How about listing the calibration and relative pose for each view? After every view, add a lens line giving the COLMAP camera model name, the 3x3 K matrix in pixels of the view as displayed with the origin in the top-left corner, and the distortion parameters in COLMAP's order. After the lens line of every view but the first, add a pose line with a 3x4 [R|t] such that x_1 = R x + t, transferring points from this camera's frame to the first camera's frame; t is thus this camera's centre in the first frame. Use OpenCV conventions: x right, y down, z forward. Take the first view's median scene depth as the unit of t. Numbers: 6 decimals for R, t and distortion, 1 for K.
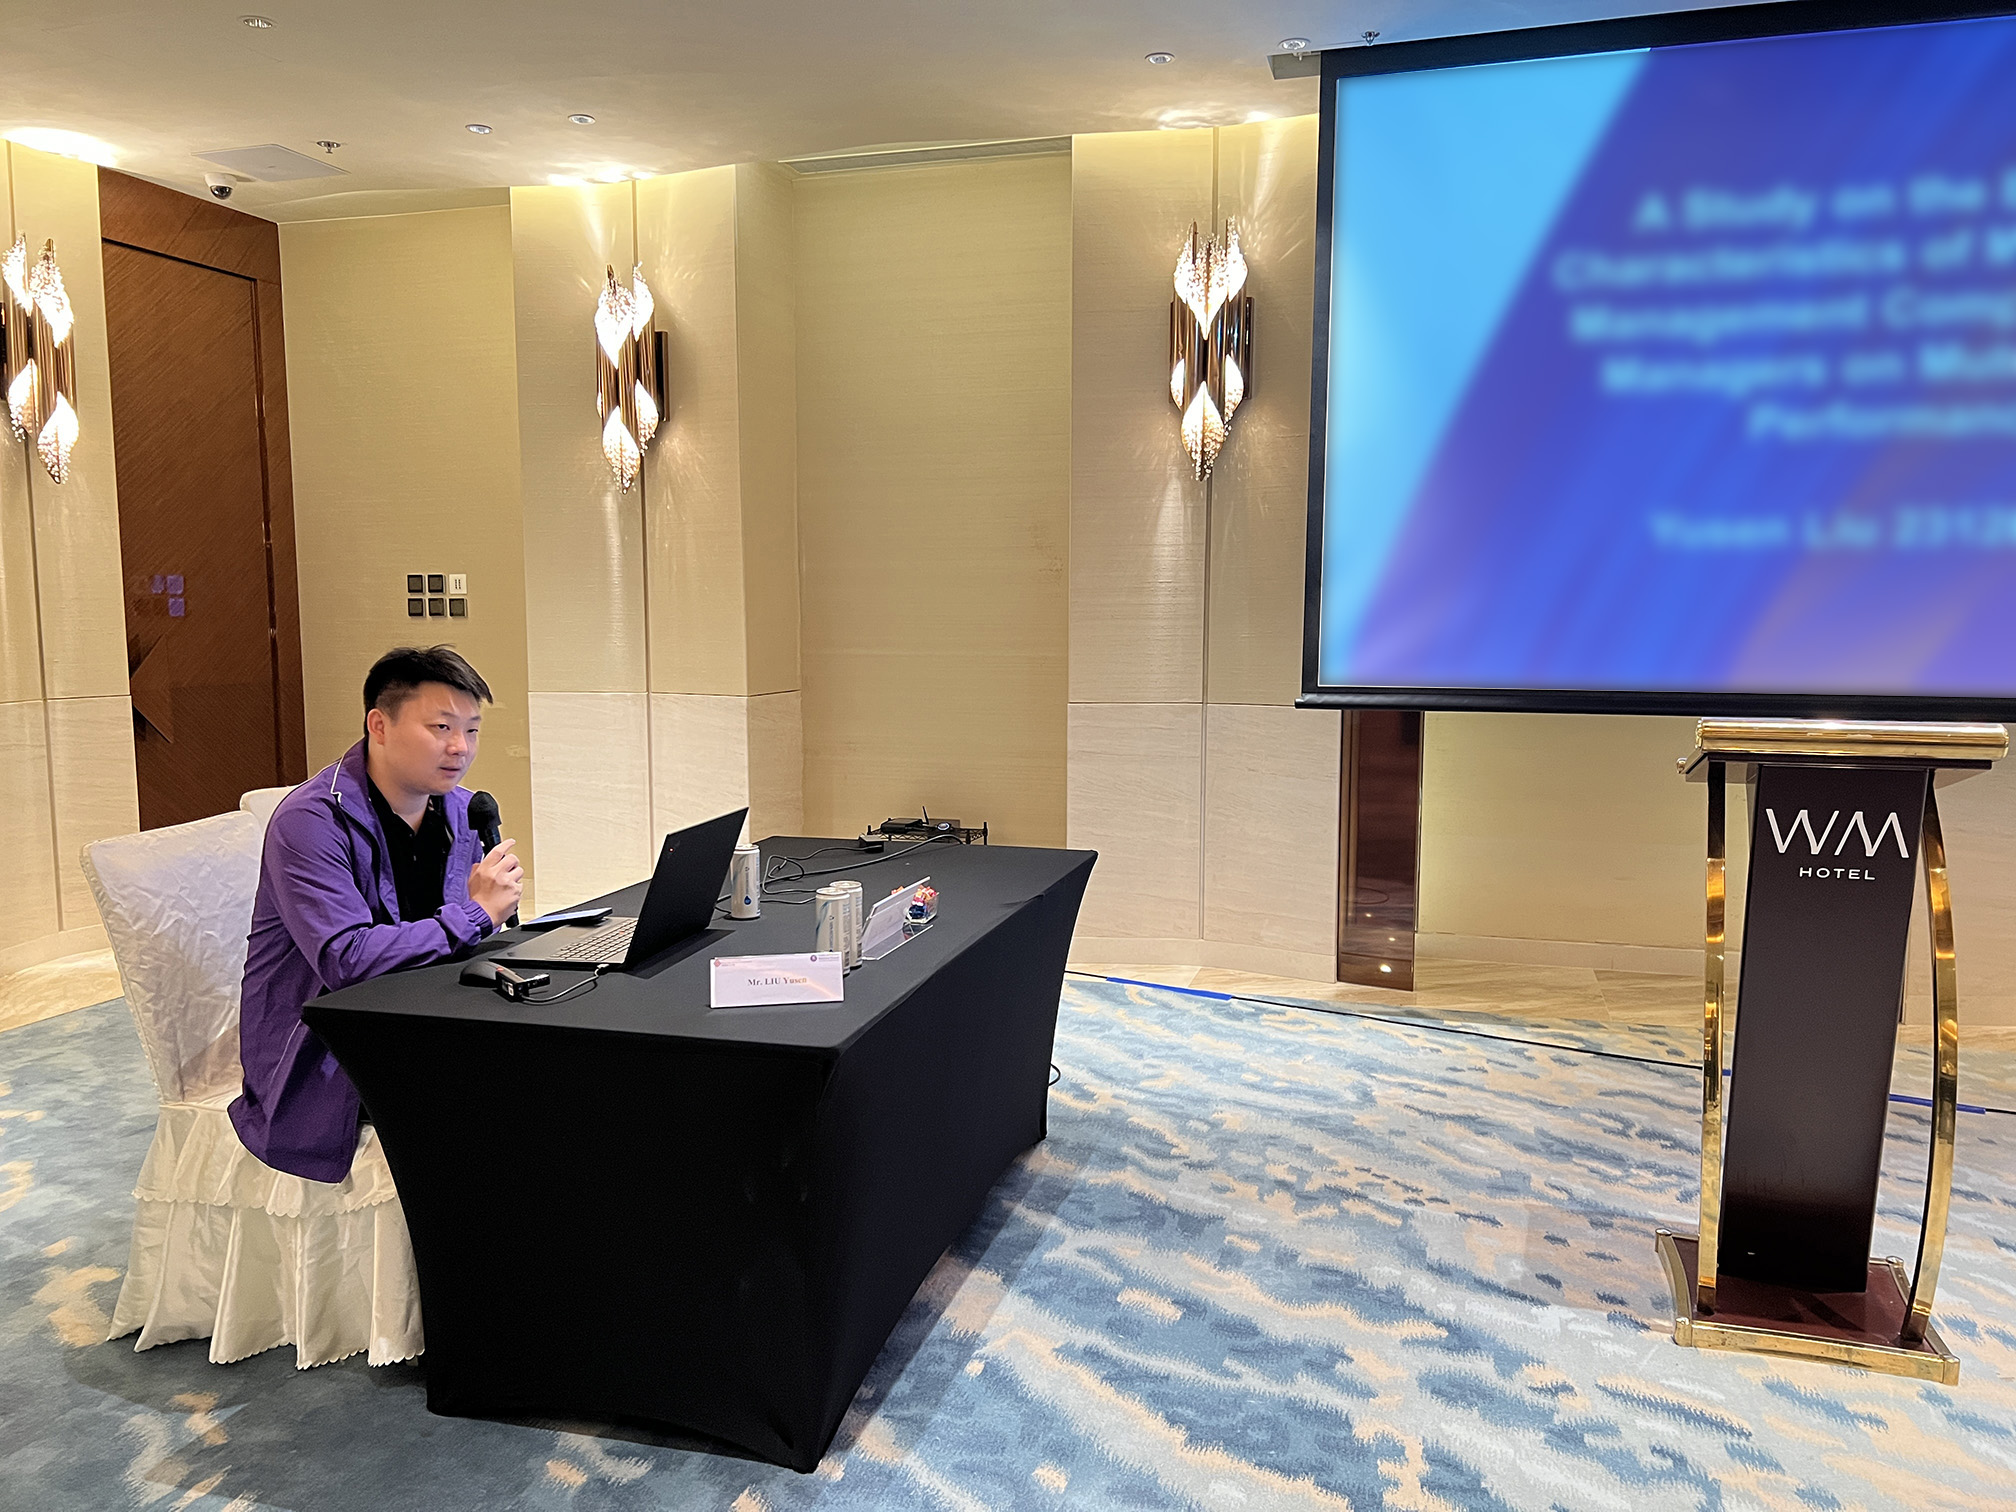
lens RADIAL K [[1517.3, 0, 1008.0], [0, 1517.3, 756.0], [0, 0, 1]] dist [0.072750, -0.076040]
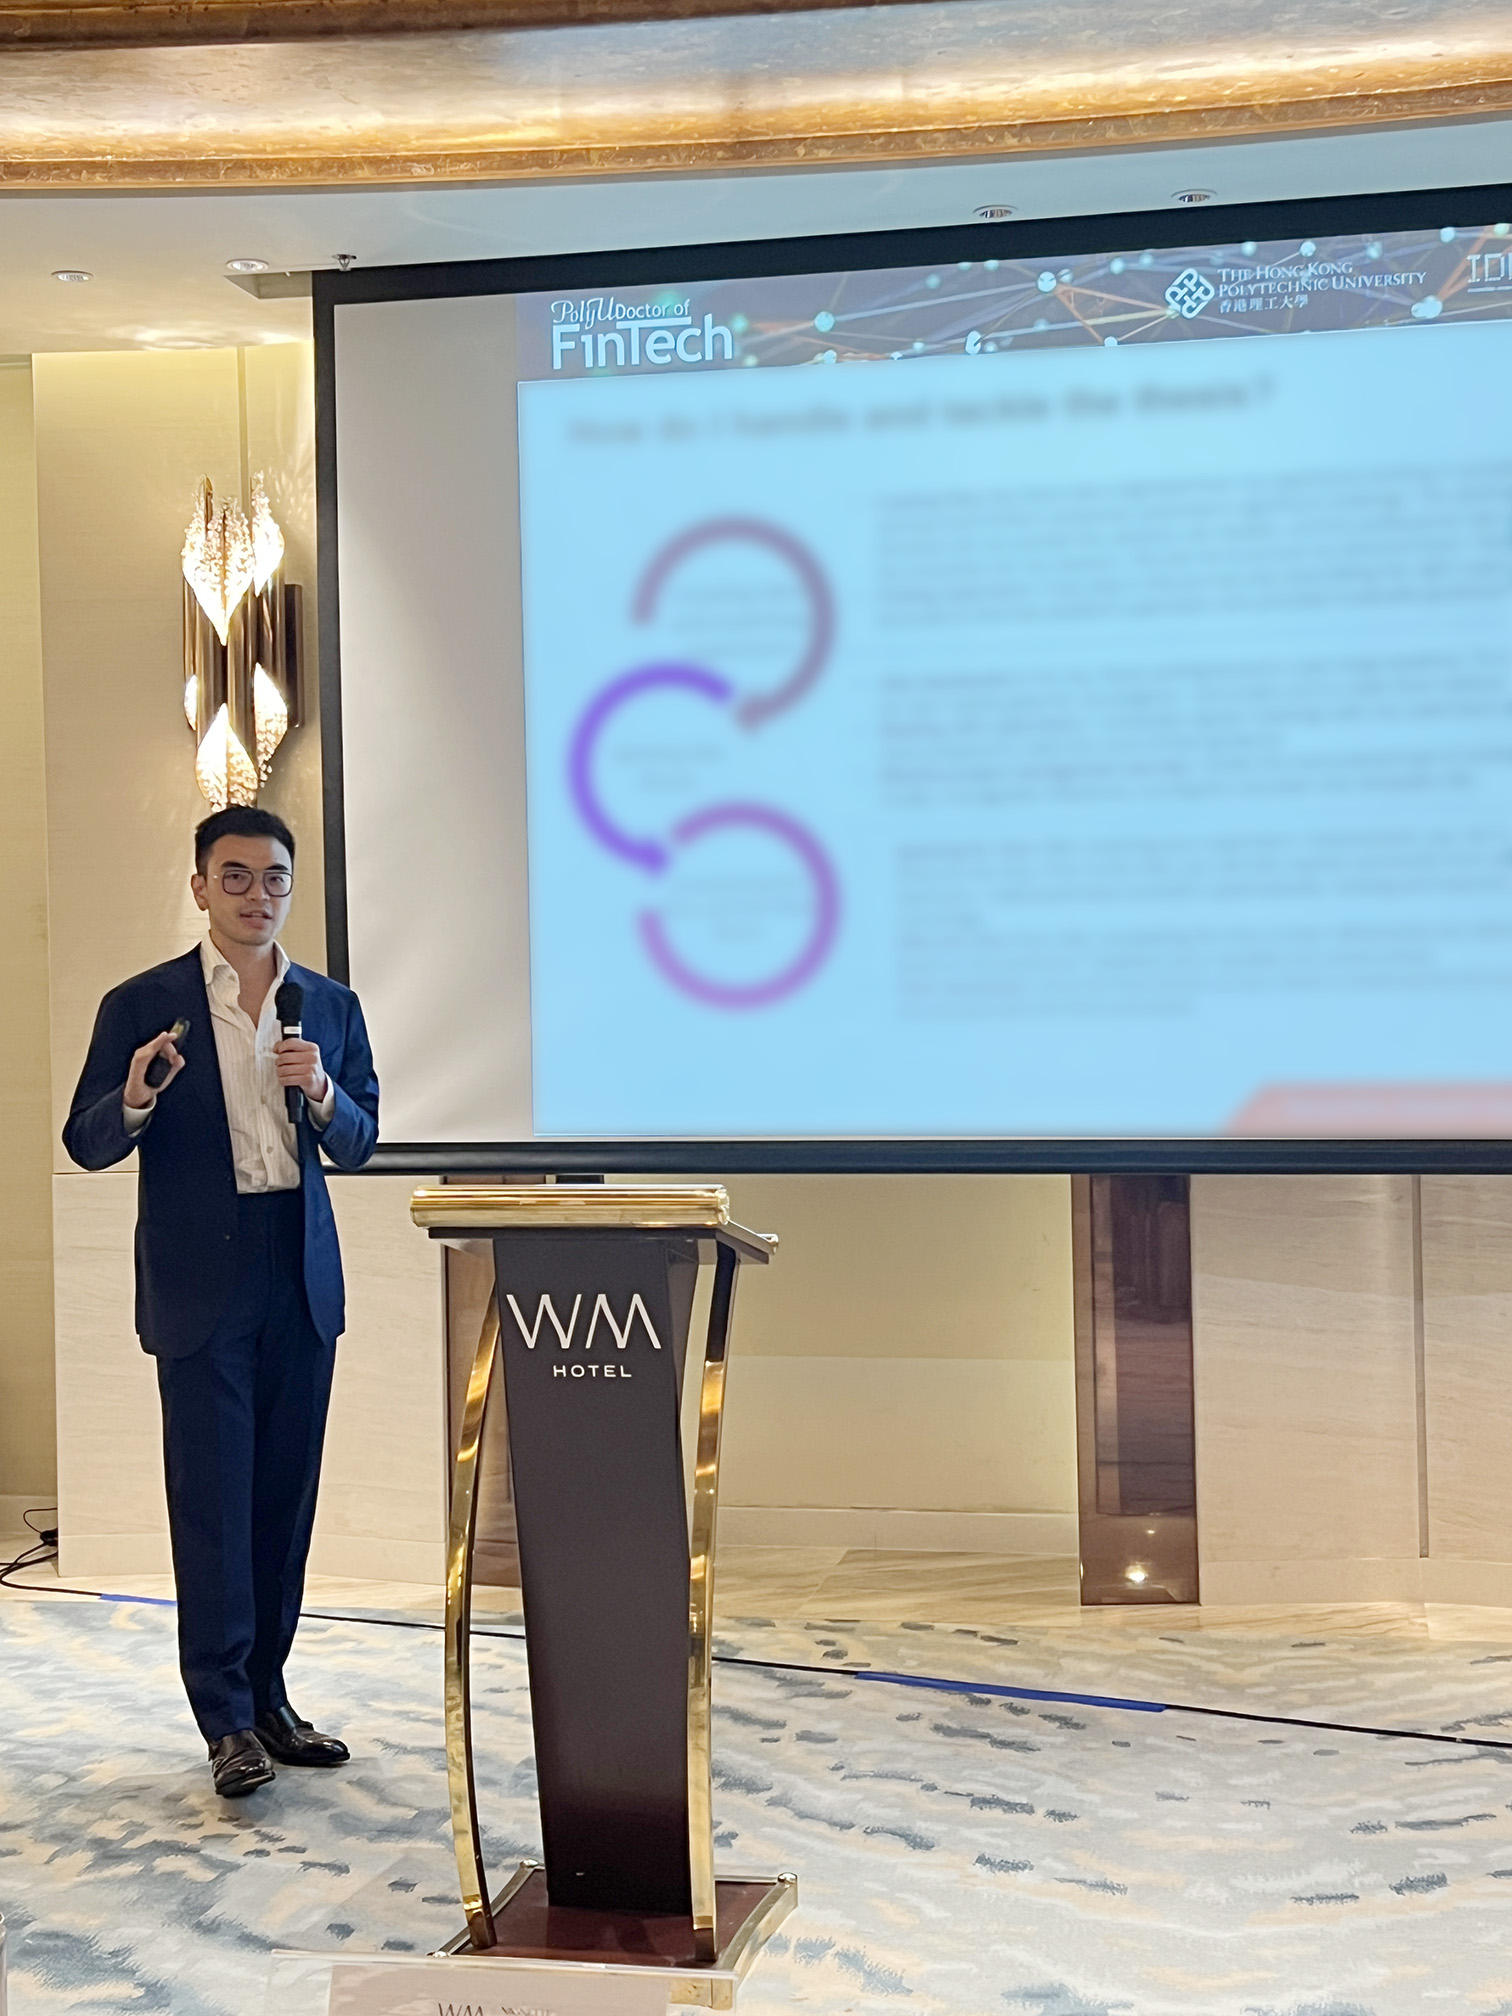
lens RADIAL K [[2750.7, 0, 756.0], [0, 2750.7, 1008.0], [0, 0, 1]] dist [0.162919, -0.425163]
pose [[0.996488, -0.019878, 0.081343, 0.378148], [0.027067, 0.995731, -0.088246, 0.011695], [-0.079242, 0.090138, 0.992772, -0.358386]]
